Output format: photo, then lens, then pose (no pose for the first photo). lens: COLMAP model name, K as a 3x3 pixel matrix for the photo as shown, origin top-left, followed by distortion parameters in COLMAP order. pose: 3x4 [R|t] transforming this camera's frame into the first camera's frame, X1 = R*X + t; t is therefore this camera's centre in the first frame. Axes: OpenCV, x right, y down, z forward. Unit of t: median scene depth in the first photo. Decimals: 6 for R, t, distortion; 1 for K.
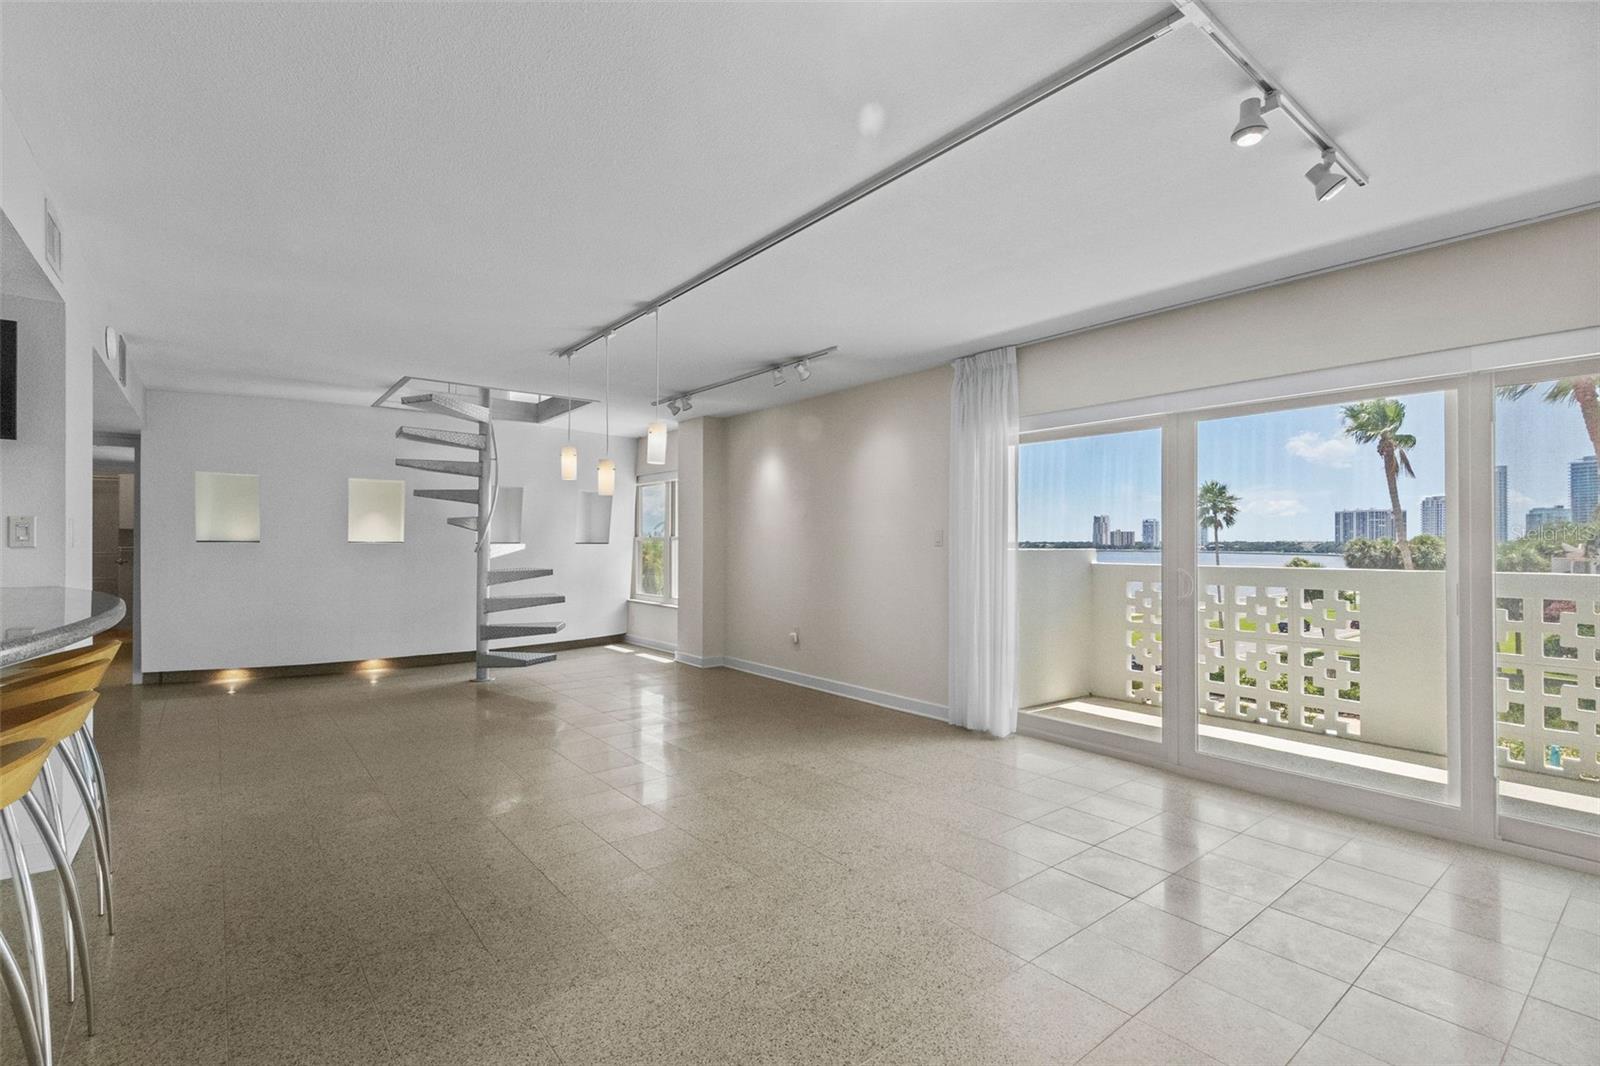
lens RADIAL K [[730.6, 0, 780.9], [0, 730.6, 538.7], [0, 0, 1]] dist [0.005999, -0.001220]
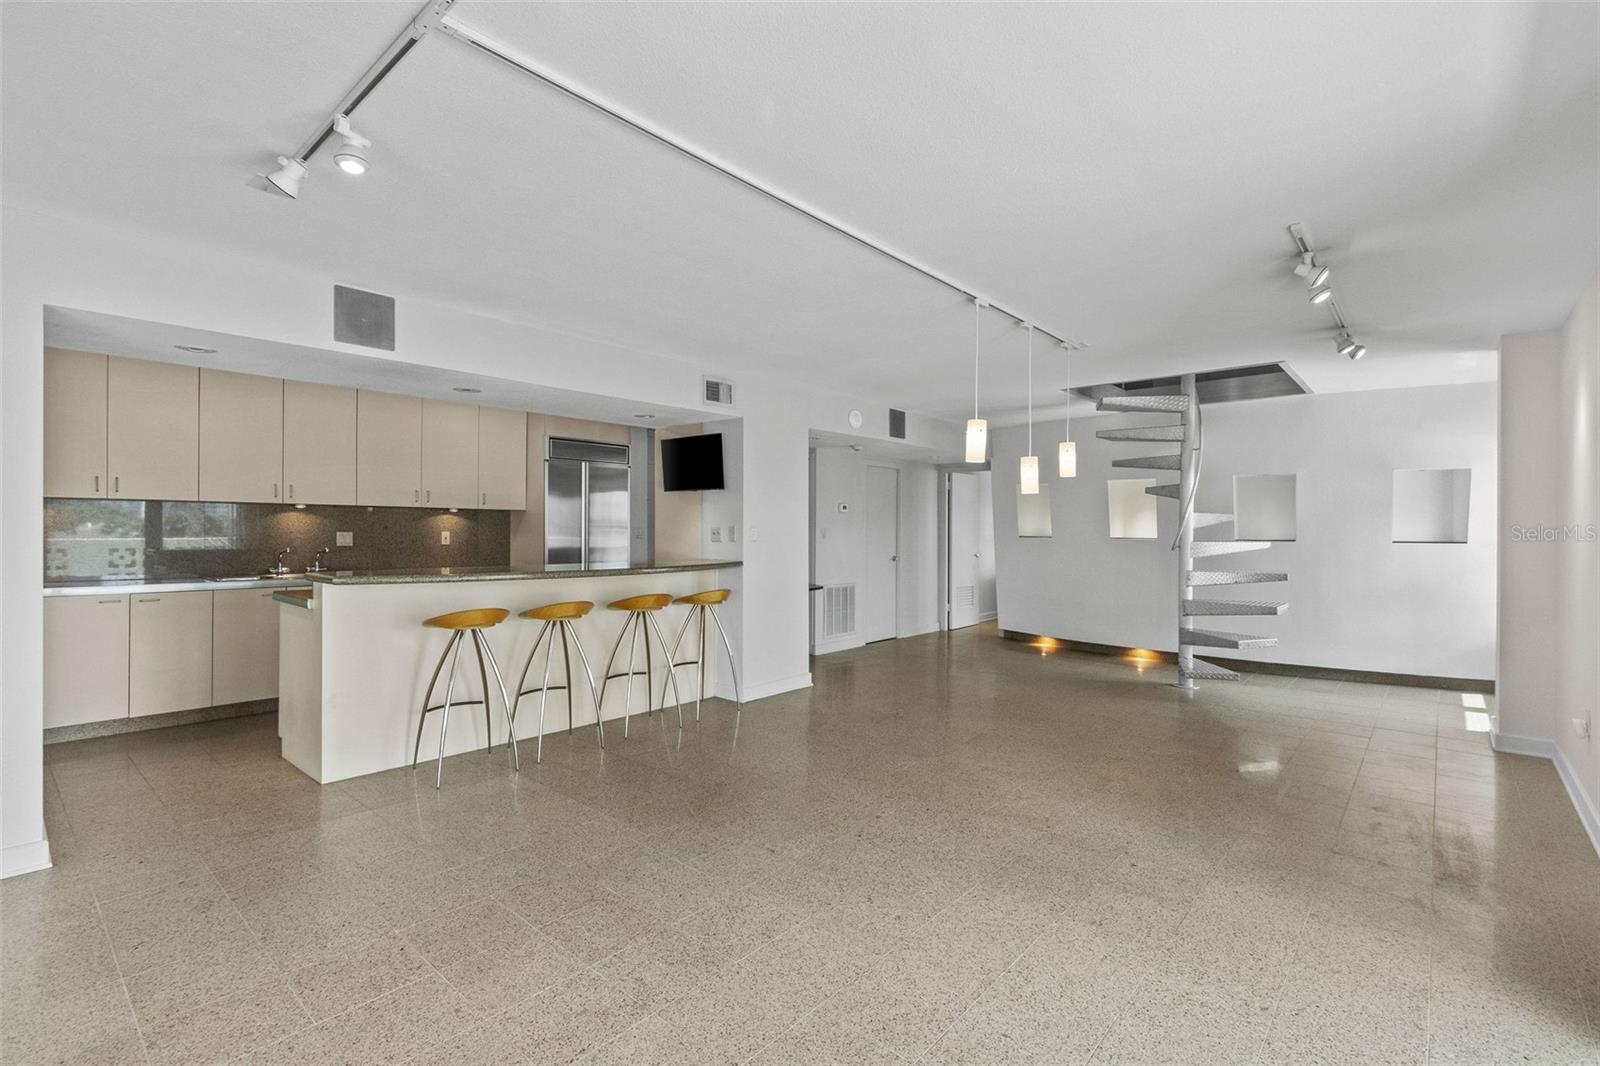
lens RADIAL K [[730.6, 0, 794.9], [0, 730.6, 535.7], [0, 0, 1]] dist [0.005999, -0.001220]
pose [[0.178857, 0.006748, -0.983852, 0.422696], [0.000729, 0.999975, 0.006991, -0.007218], [0.983875, -0.001968, 0.178847, 0.338737]]
